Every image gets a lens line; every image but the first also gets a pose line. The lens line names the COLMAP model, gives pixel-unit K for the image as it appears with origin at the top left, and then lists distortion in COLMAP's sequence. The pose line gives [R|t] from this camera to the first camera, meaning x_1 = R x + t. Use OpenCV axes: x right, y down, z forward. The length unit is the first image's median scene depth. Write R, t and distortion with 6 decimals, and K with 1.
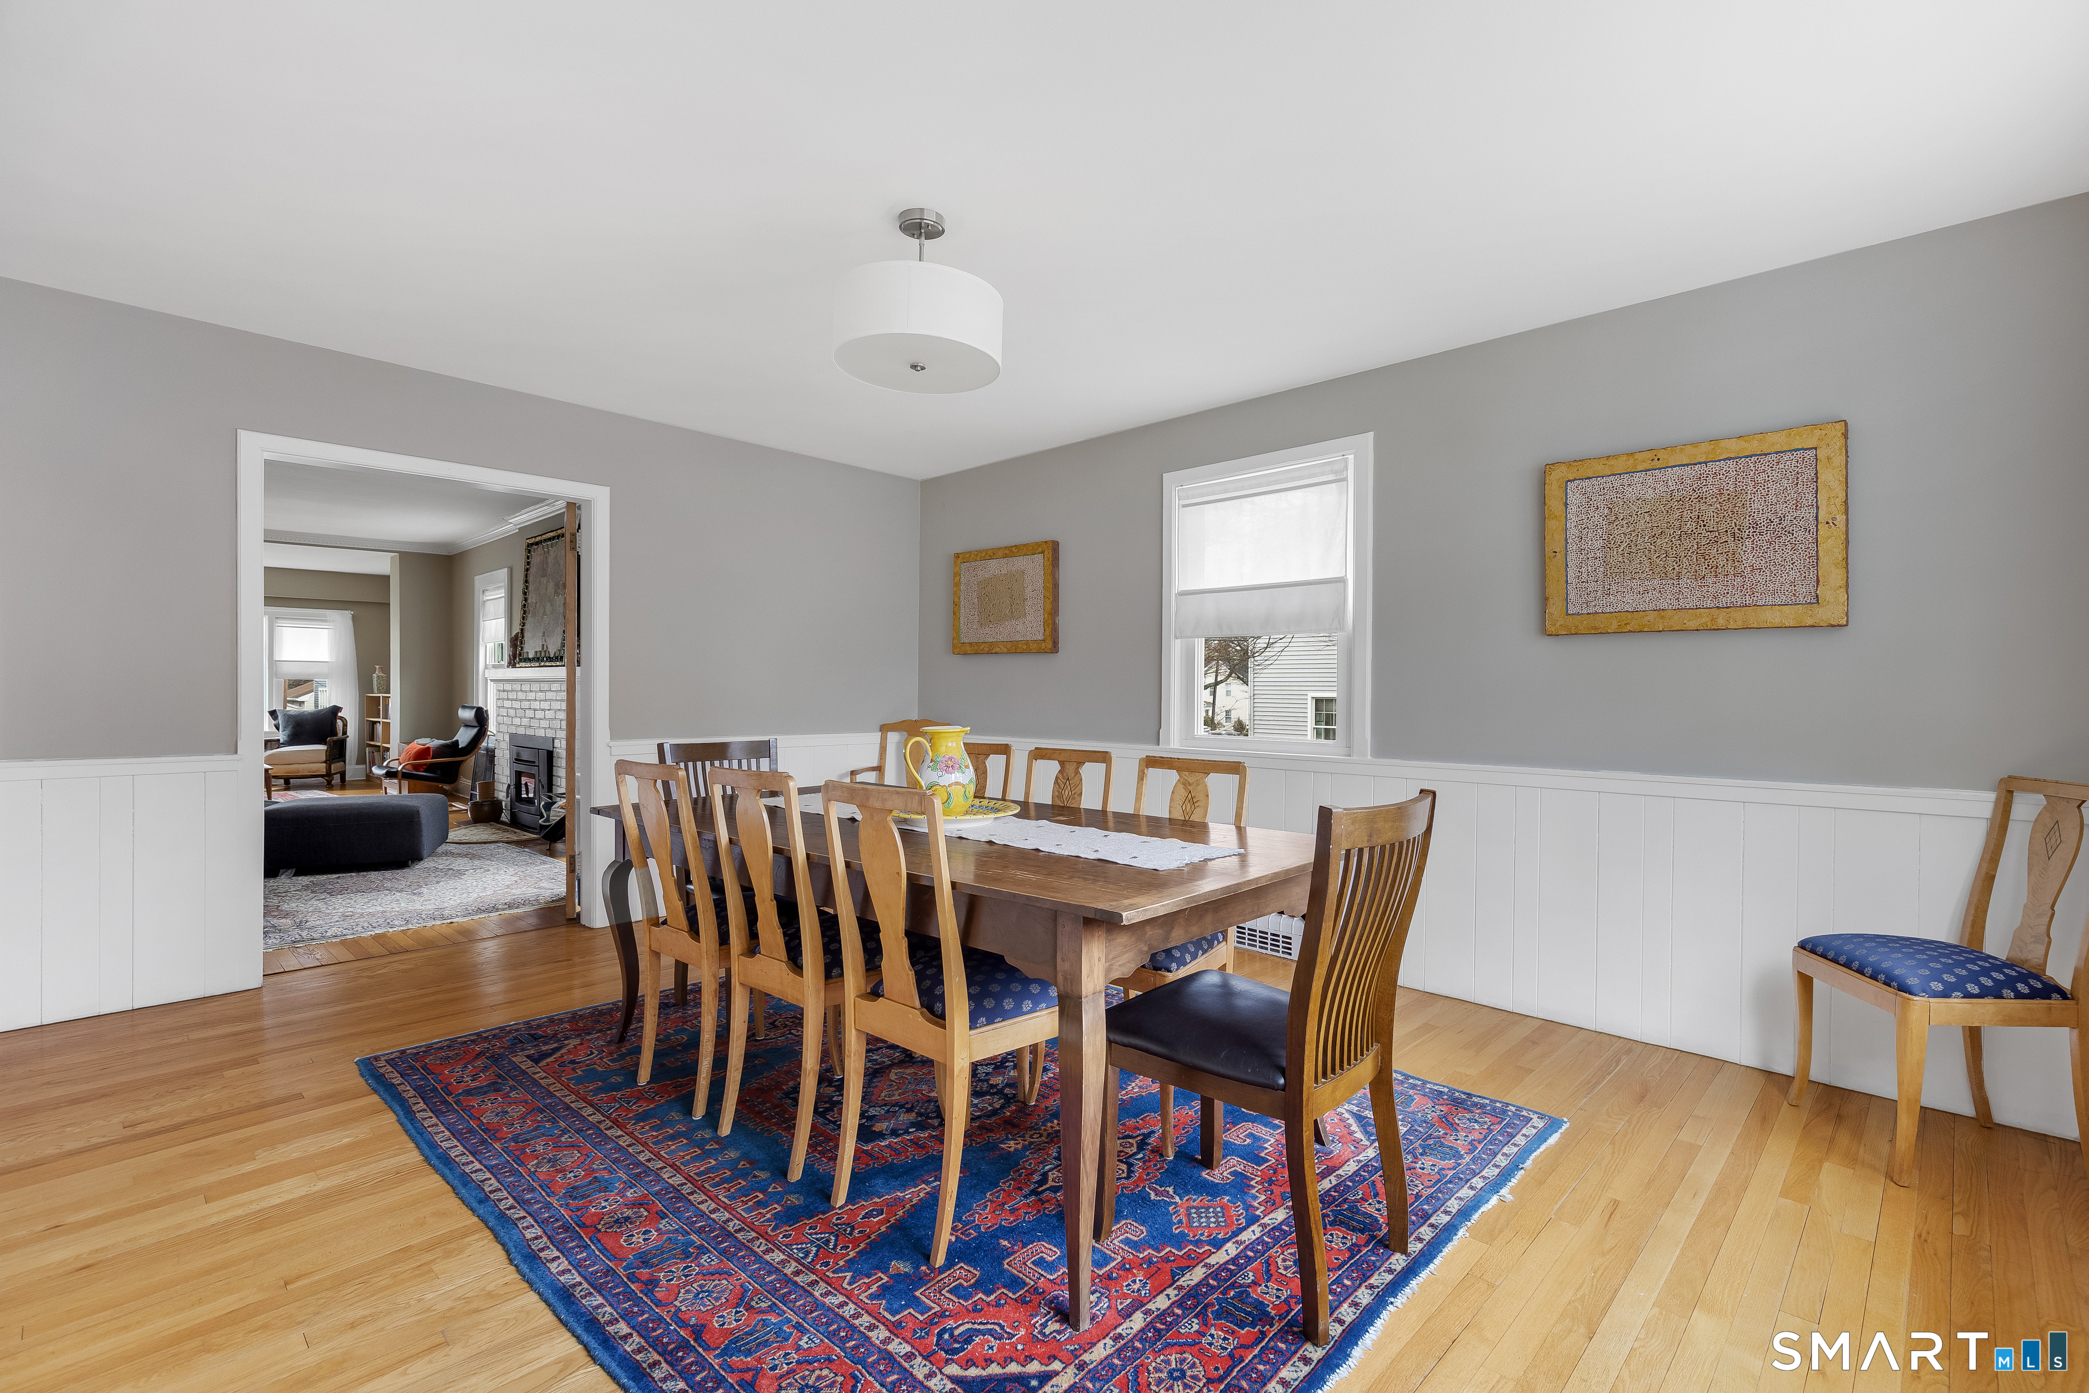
lens RADIAL K [[946.4, 0, 1054.9], [0, 946.4, 691.9], [0, 0, 1]] dist [0.001134, 0.000101]
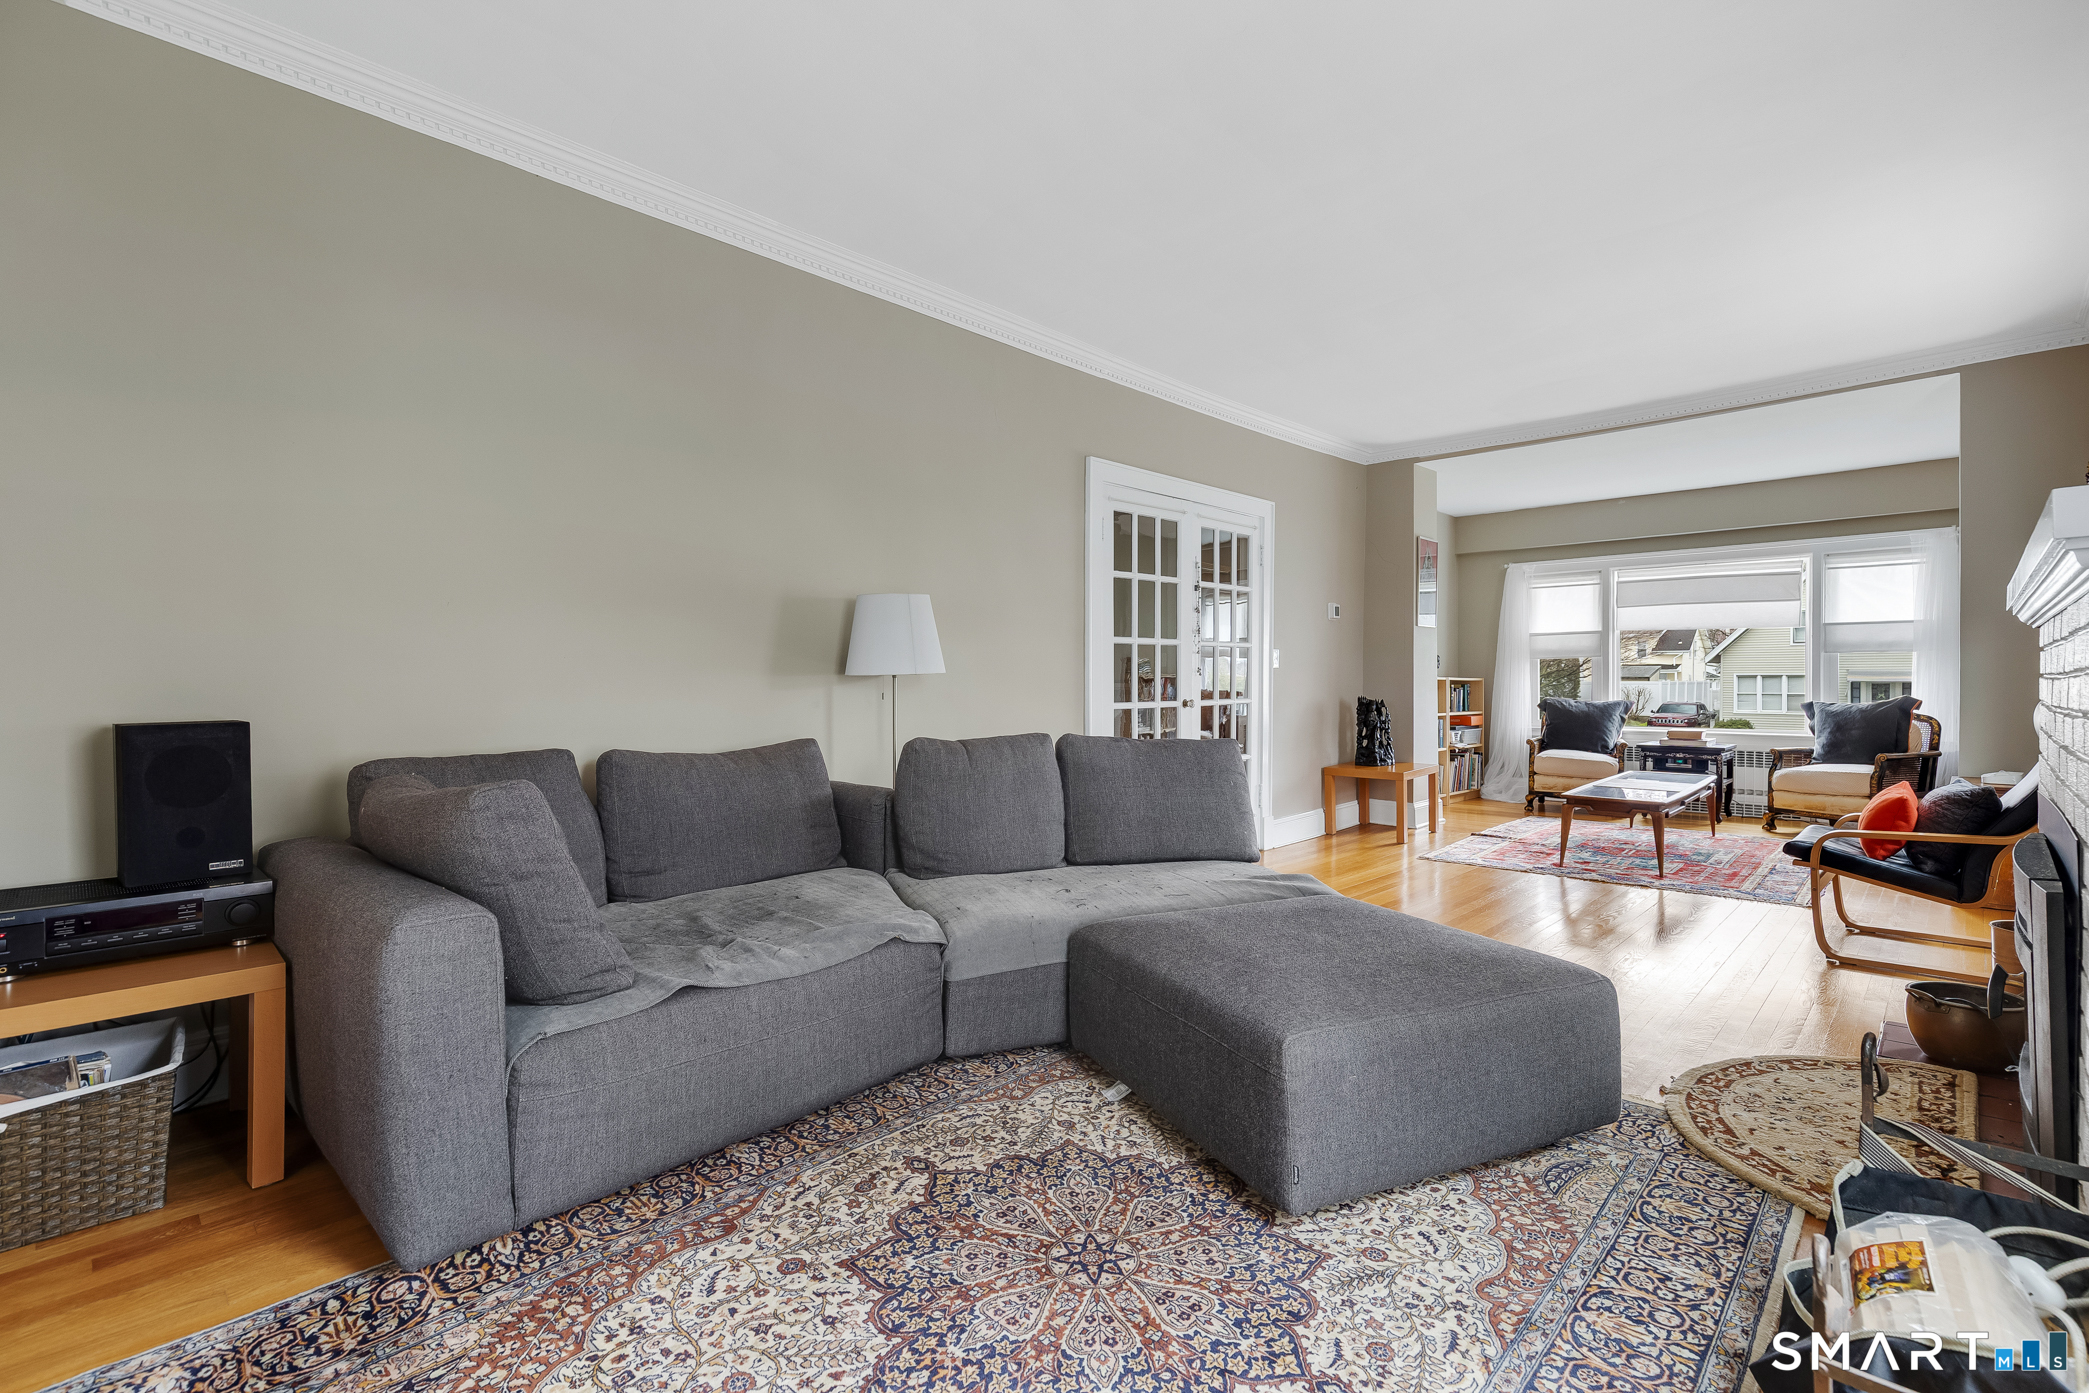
lens RADIAL K [[946.4, 0, 1054.9], [0, 946.4, 691.9], [0, 0, 1]] dist [0.001134, 0.000101]
pose [[0.004340, 0.007763, -0.999960, -0.205166], [0.000020, 0.999970, 0.007763, 0.007479], [0.999991, -0.000054, 0.004340, 0.504649]]
